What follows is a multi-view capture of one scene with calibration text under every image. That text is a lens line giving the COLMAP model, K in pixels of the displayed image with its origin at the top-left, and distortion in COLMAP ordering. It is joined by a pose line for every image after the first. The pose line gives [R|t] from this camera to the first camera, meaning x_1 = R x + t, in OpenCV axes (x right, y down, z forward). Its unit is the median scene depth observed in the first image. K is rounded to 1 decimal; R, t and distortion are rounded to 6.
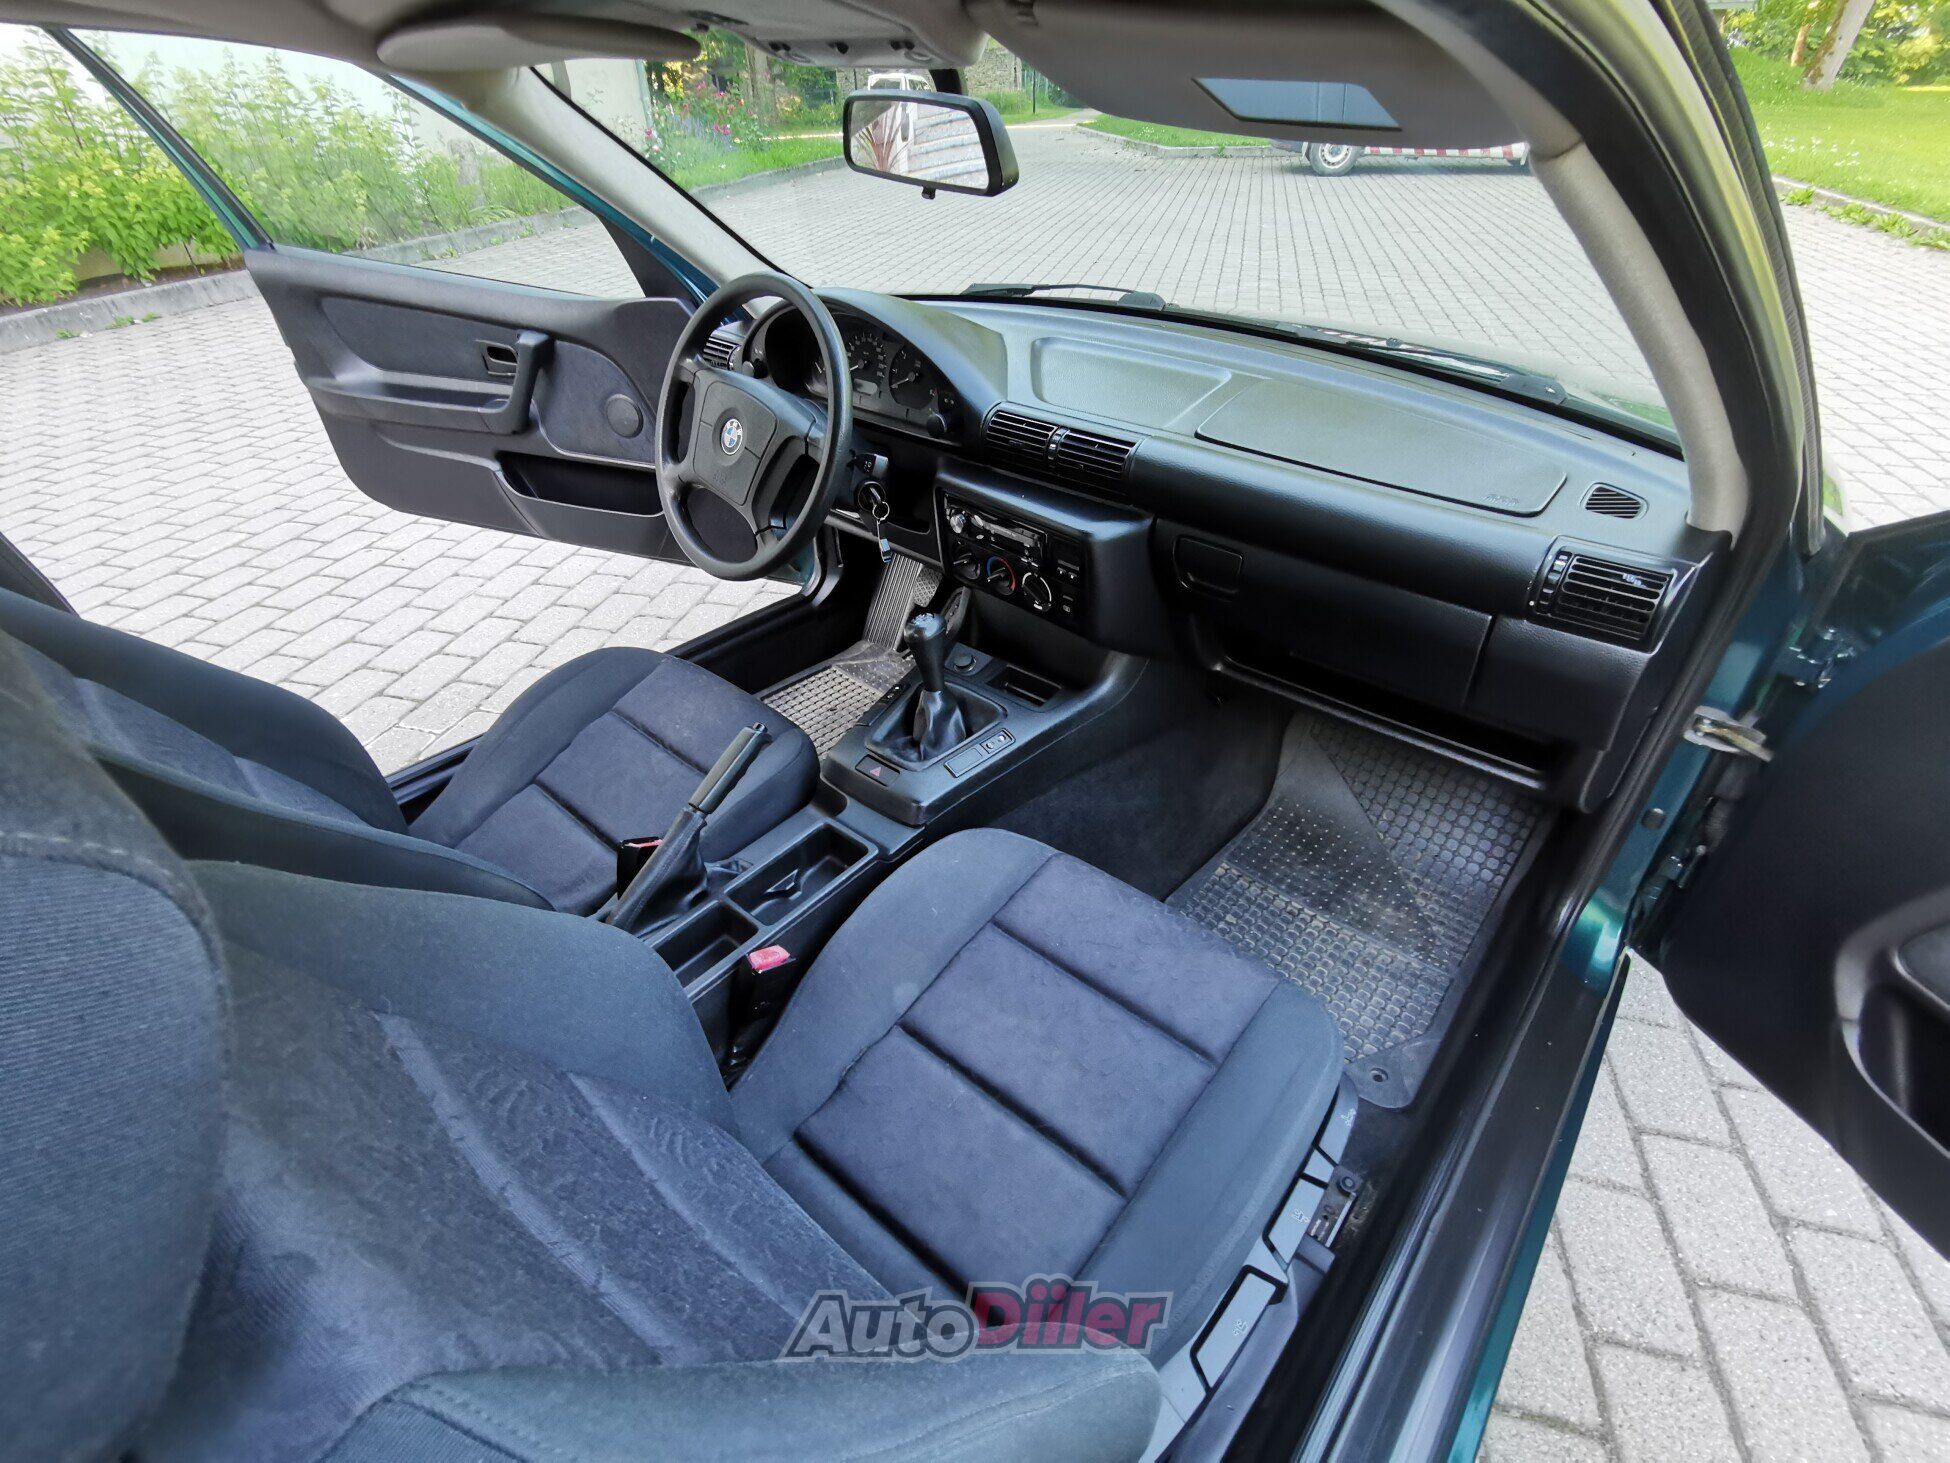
lens RADIAL K [[927.2, 0, 975.0], [0, 927.2, 731.5], [0, 0, 1]] dist [-0.005962, -0.000728]
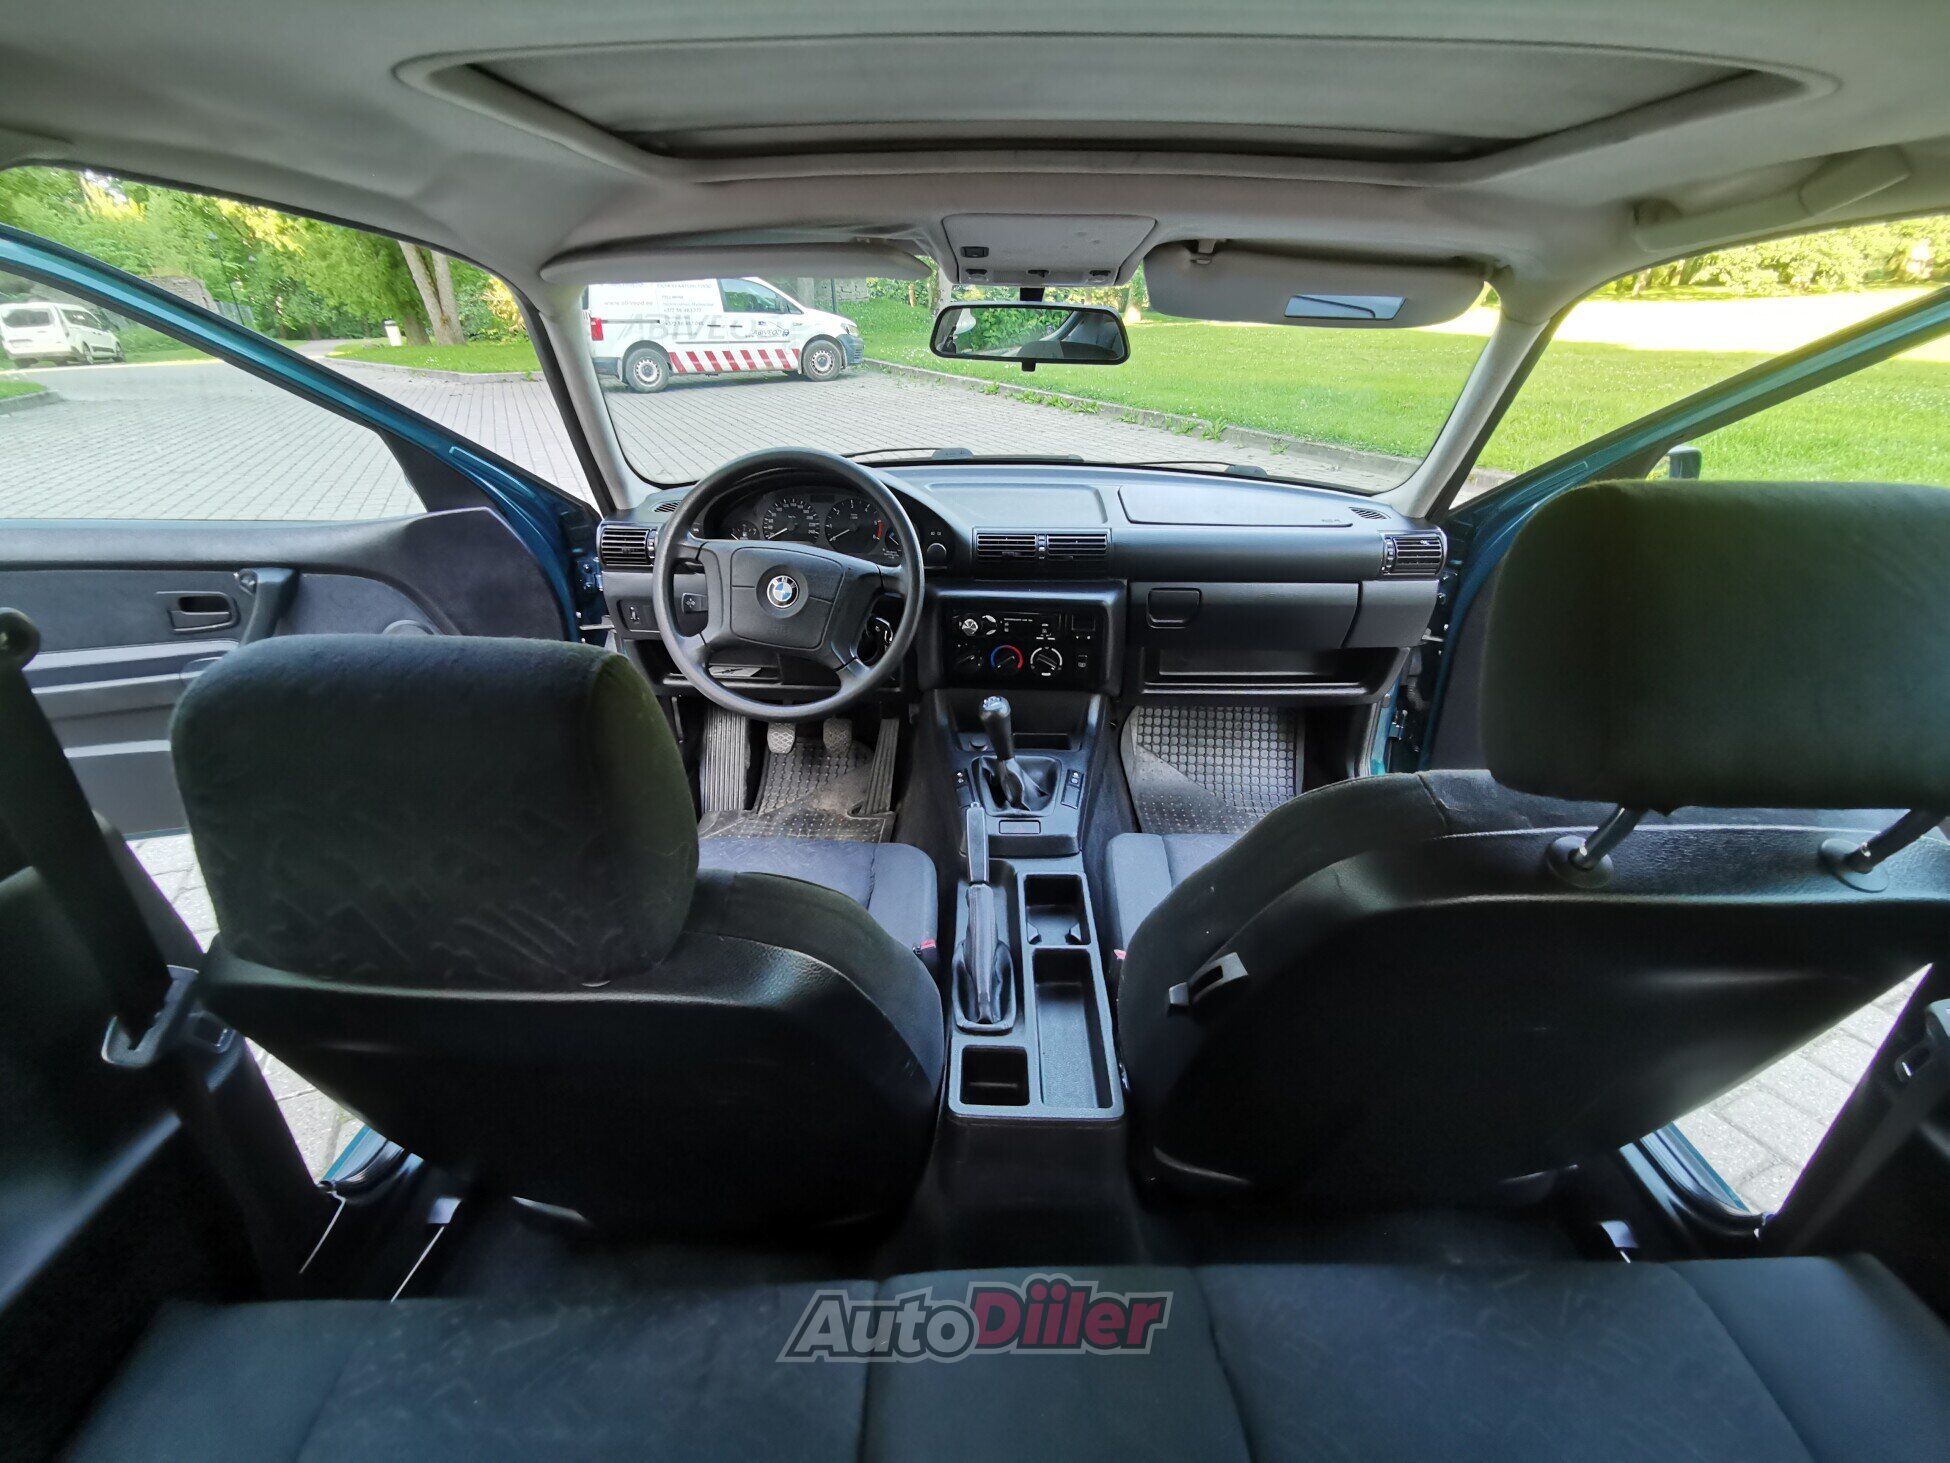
lens RADIAL K [[927.2, 0, 975.0], [0, 927.2, 731.5], [0, 0, 1]] dist [-0.005962, -0.000728]
pose [[0.776691, -0.255542, 0.575716, -0.750342], [0.361092, 0.929545, -0.074550, -0.002508], [-0.516103, 0.265789, 0.814244, 0.041929]]
